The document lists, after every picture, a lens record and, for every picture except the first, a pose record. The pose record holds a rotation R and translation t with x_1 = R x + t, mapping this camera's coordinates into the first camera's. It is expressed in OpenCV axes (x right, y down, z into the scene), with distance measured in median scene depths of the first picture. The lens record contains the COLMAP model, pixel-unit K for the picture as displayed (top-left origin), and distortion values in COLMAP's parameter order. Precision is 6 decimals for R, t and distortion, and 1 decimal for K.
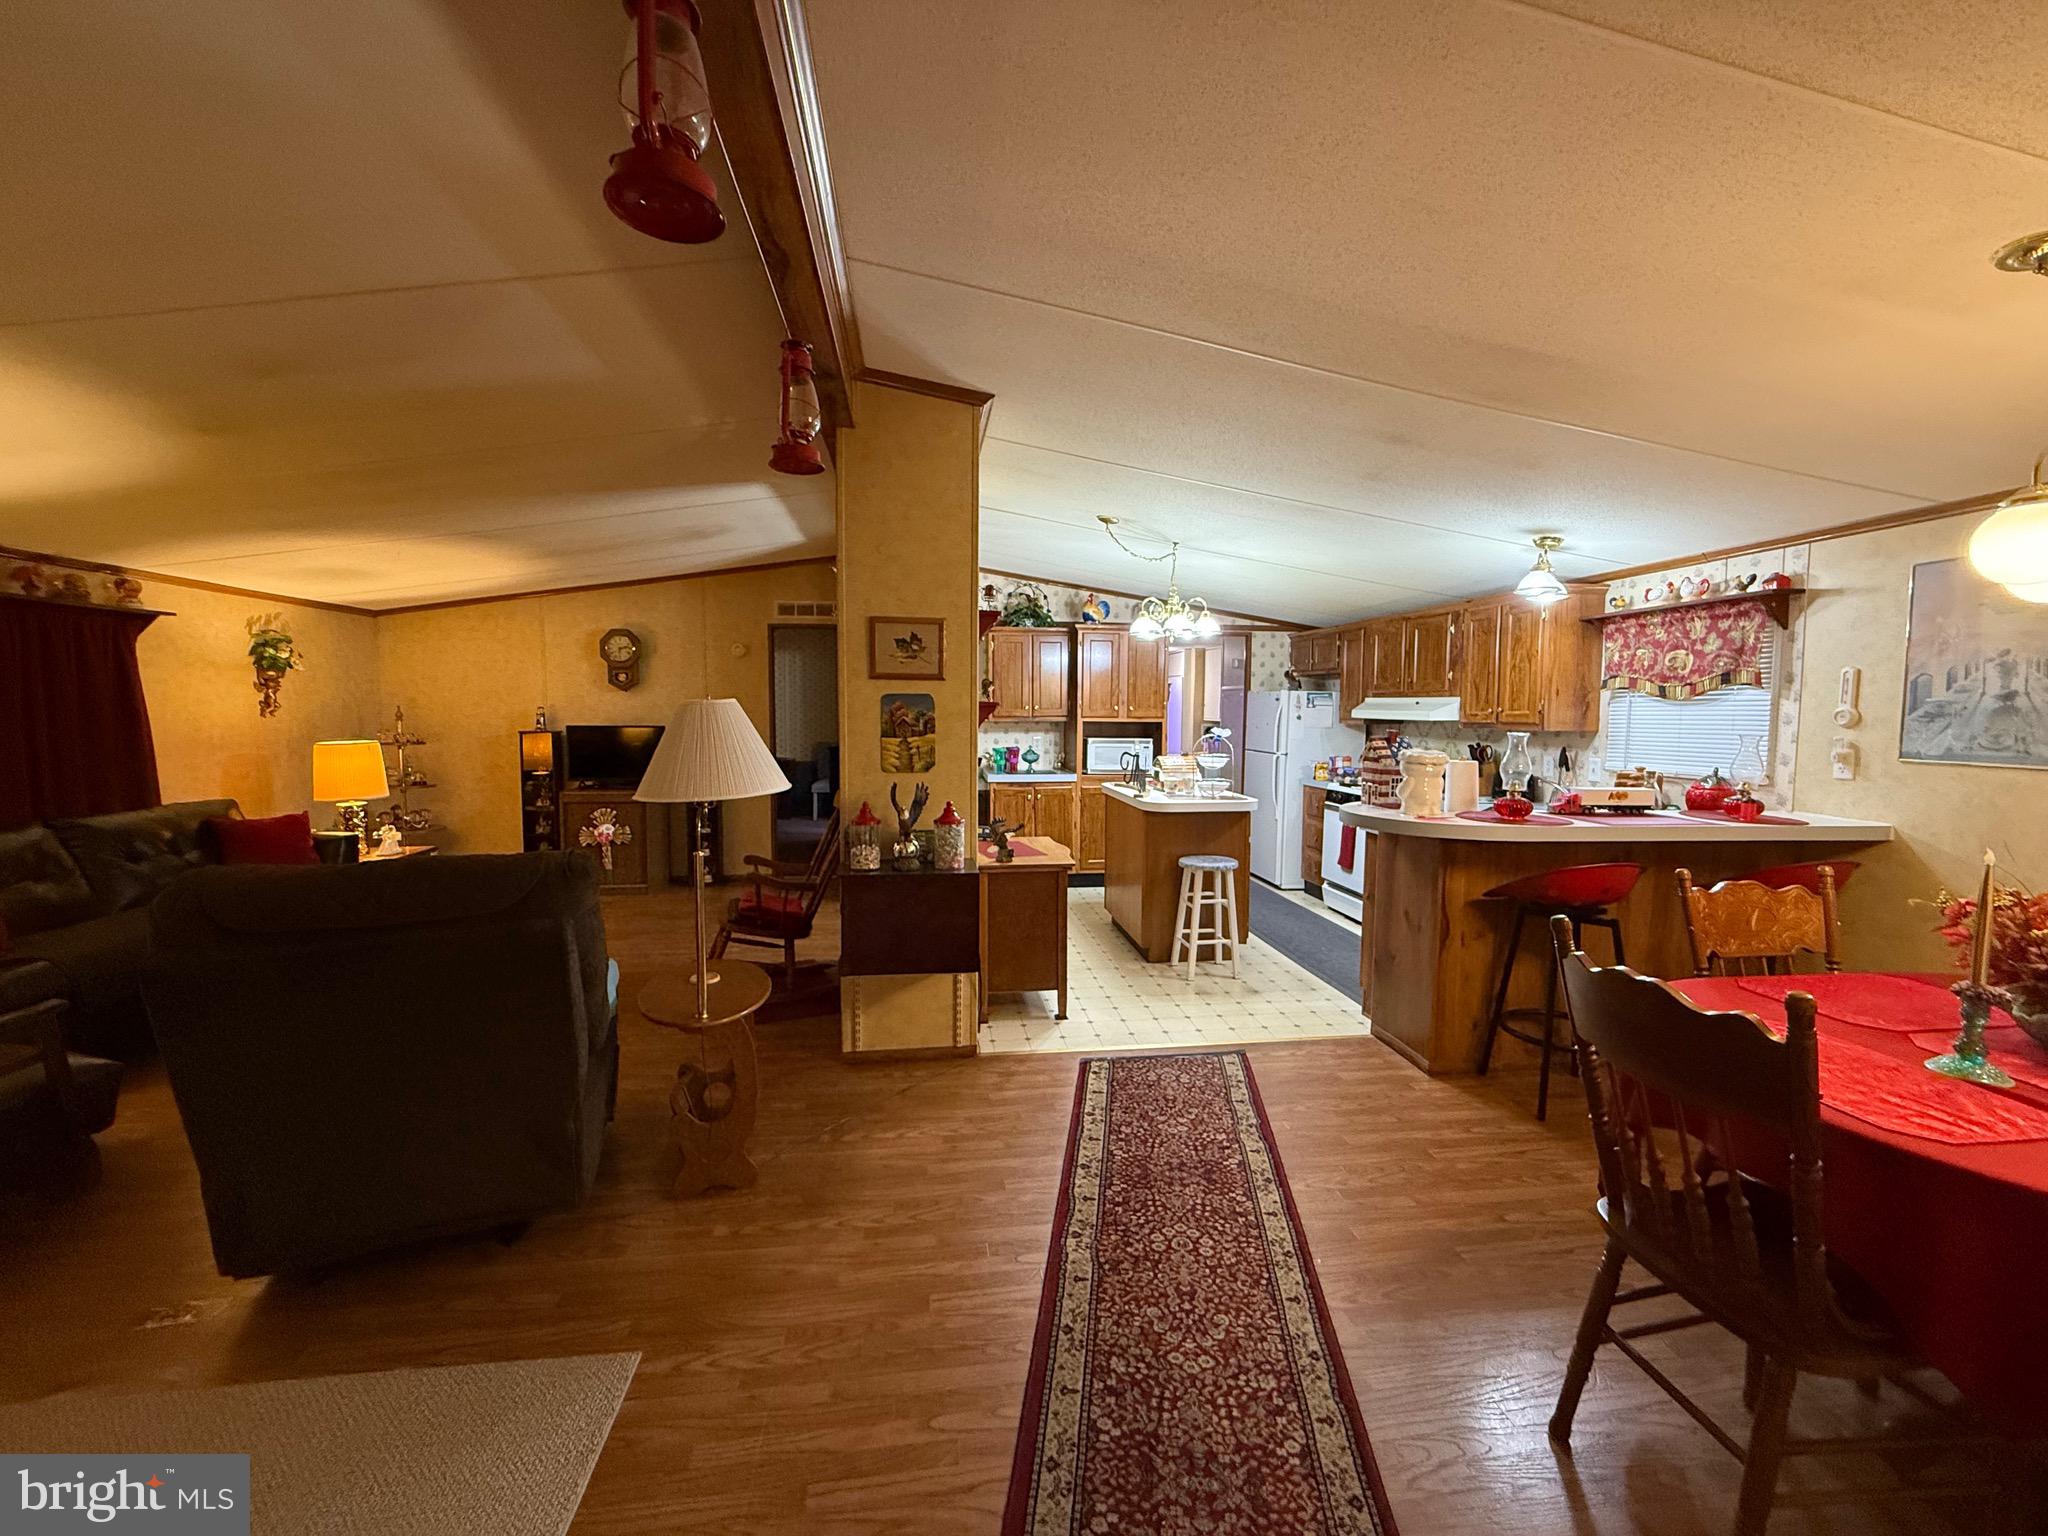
lens RADIAL K [[821.8, 0, 1024.0], [0, 821.8, 768.0], [0, 0, 1]] dist [-0.000177, -0.000069]
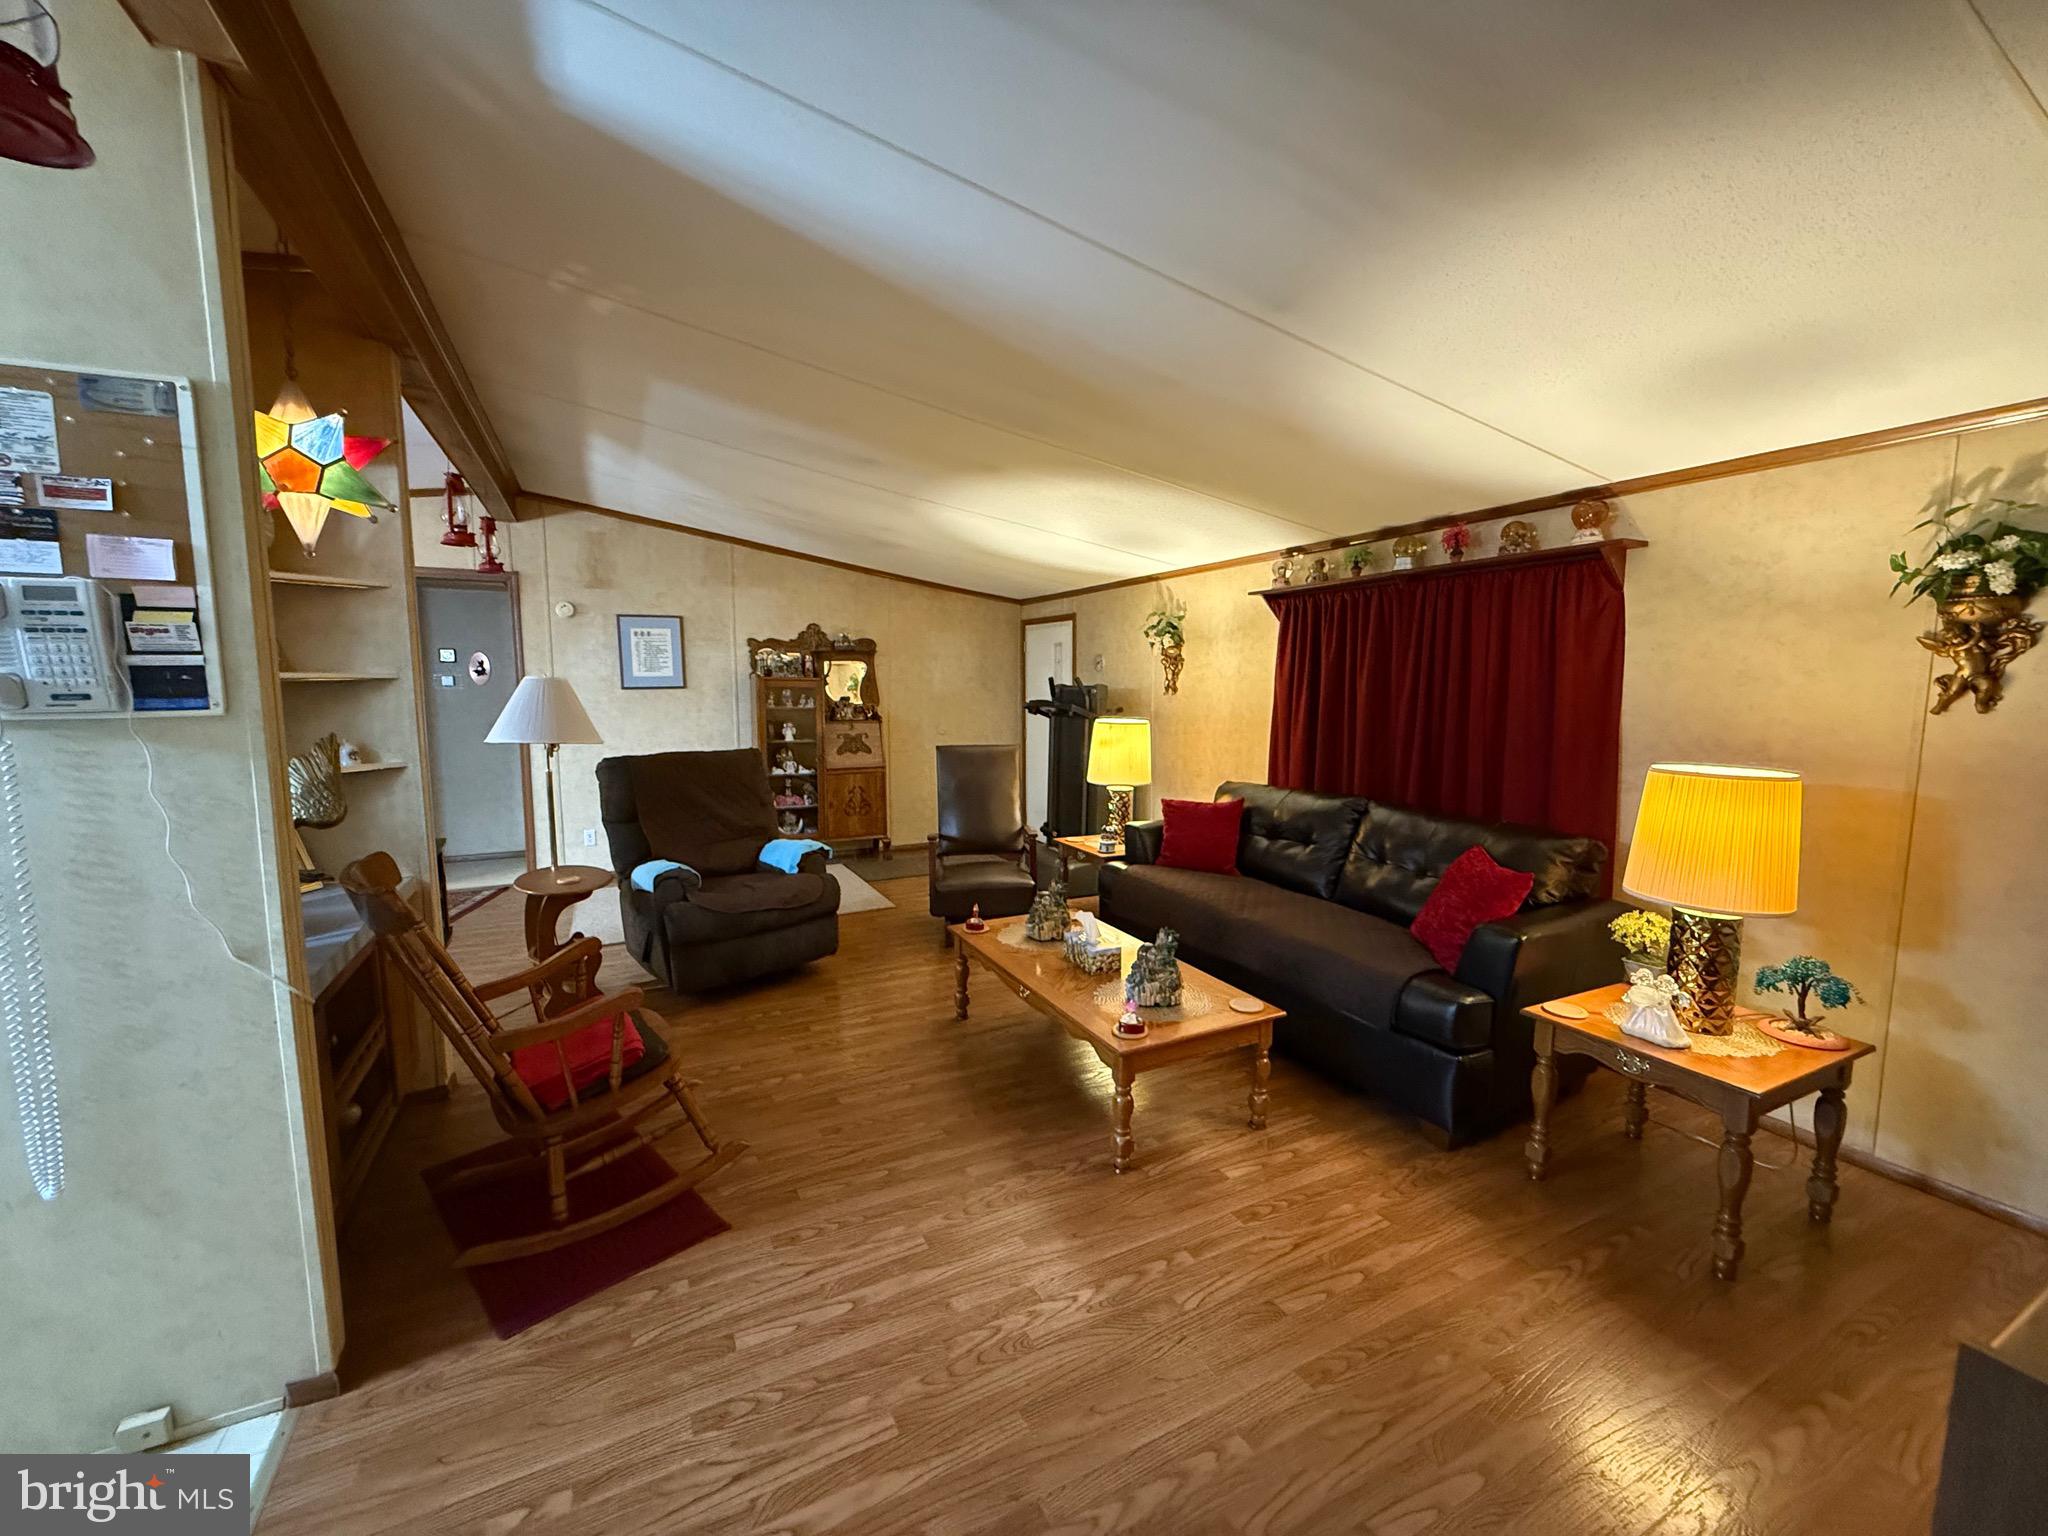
lens RADIAL K [[821.8, 0, 1024.0], [0, 821.8, 768.0], [0, 0, 1]] dist [-0.000177, -0.000069]
pose [[-0.943734, 0.033236, -0.329032, -0.381519], [-0.029520, 0.982499, 0.183915, -0.114795], [0.329386, 0.183280, -0.926236, 1.430009]]
